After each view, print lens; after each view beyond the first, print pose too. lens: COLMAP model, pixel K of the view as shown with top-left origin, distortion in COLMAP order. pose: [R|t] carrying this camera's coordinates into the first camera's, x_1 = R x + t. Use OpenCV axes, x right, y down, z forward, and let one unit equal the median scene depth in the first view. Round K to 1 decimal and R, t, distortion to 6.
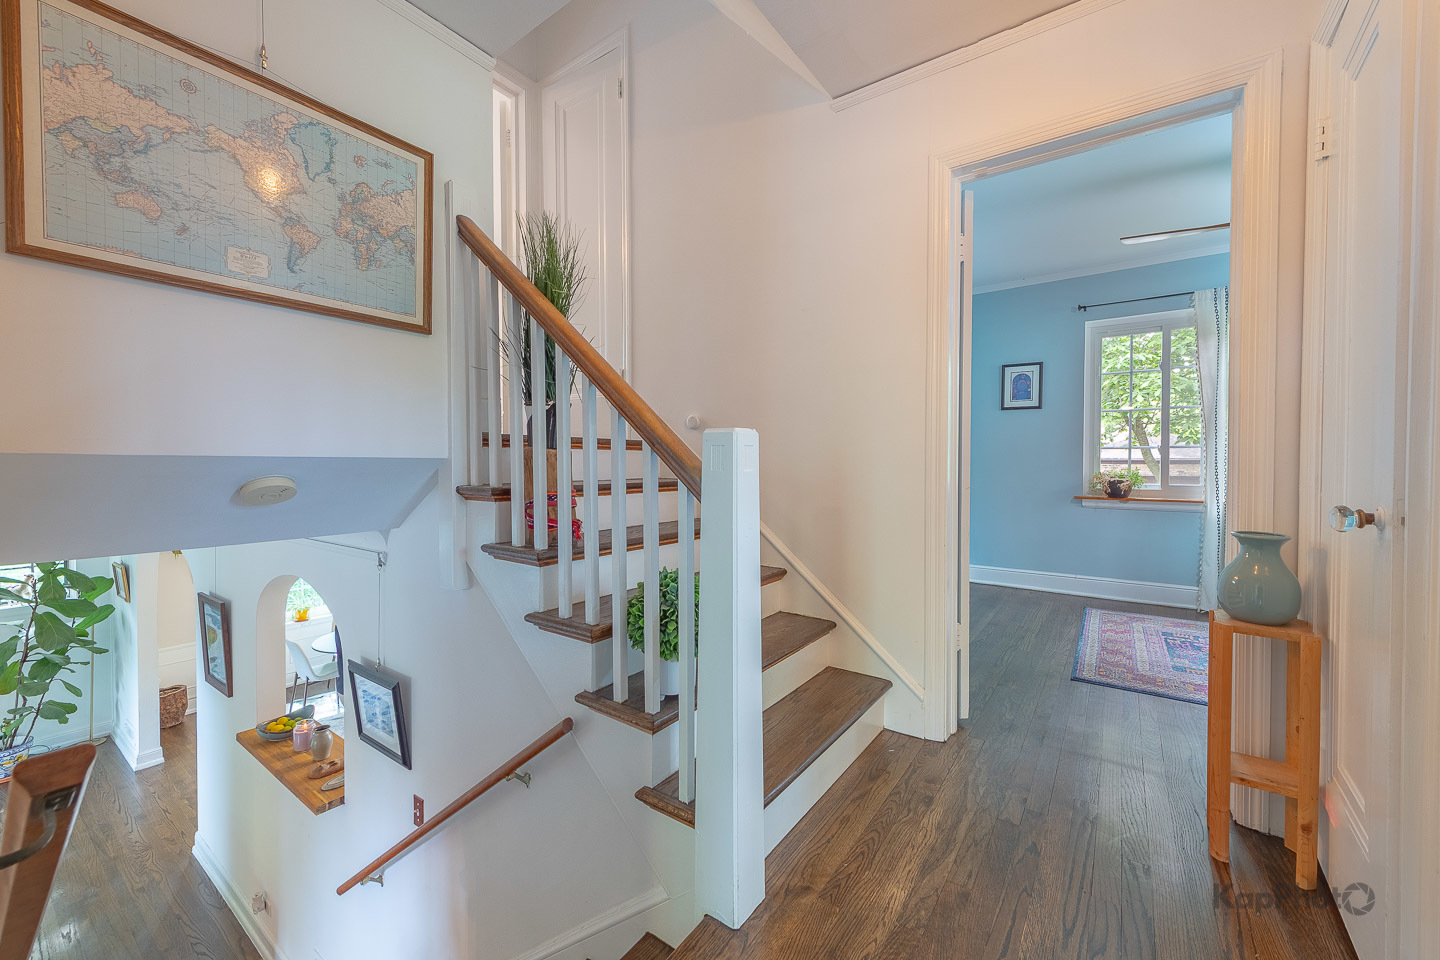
lens RADIAL K [[569.4, 0, 718.0], [0, 569.4, 474.7], [0, 0, 1]] dist [0.015993, -0.001403]
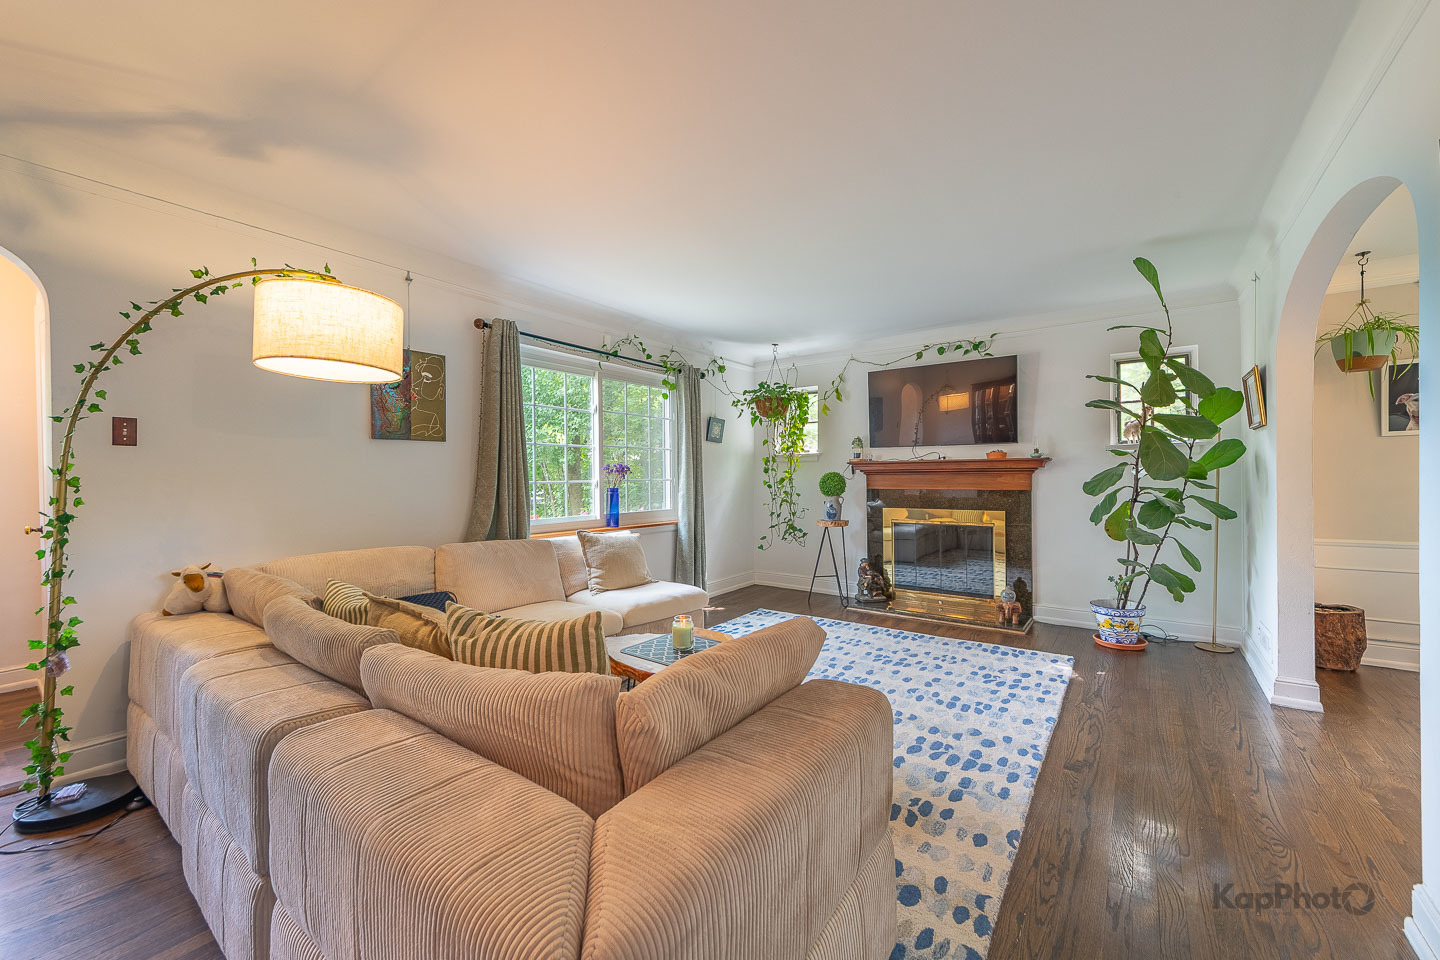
lens RADIAL K [[569.4, 0, 718.9], [0, 569.4, 478.6], [0, 0, 1]] dist [0.015993, -0.001403]
pose [[-0.001848, 0.007690, -0.999969, -0.406221], [-0.013084, 0.999885, 0.007713, 0.277398], [0.999913, 0.013098, -0.001747, 0.423538]]
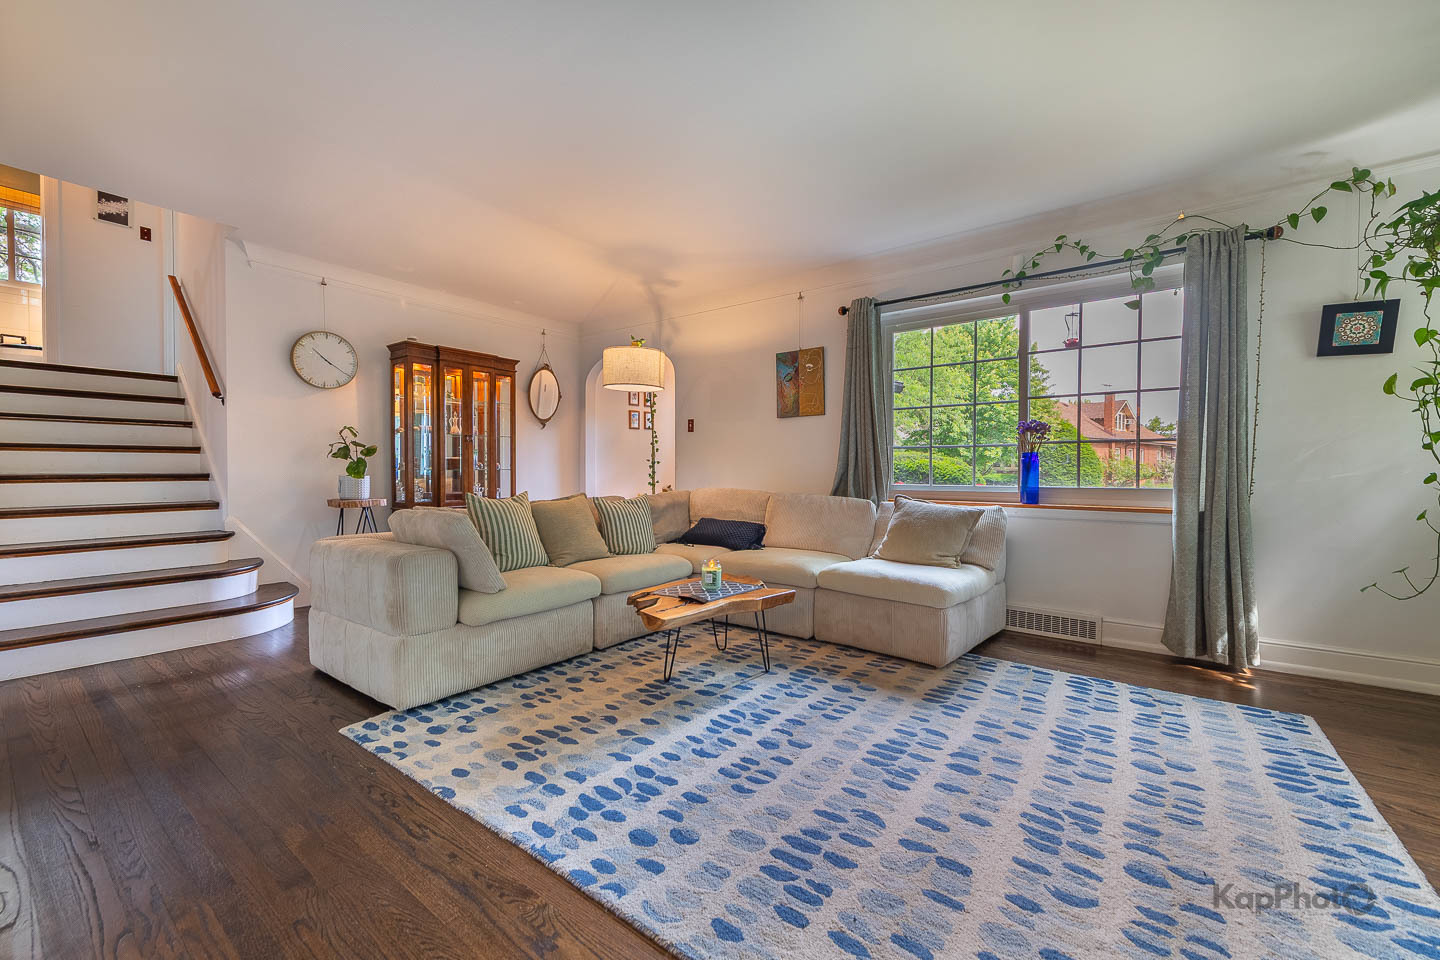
lens RADIAL K [[569.4, 0, 723.4], [0, 569.4, 478.0], [0, 0, 1]] dist [0.015993, -0.001403]
pose [[-0.999876, 0.001992, 0.015646, -1.182964], [0.002543, 0.999374, 0.035295, 0.319347], [-0.015566, 0.035330, -0.999254, 1.182563]]
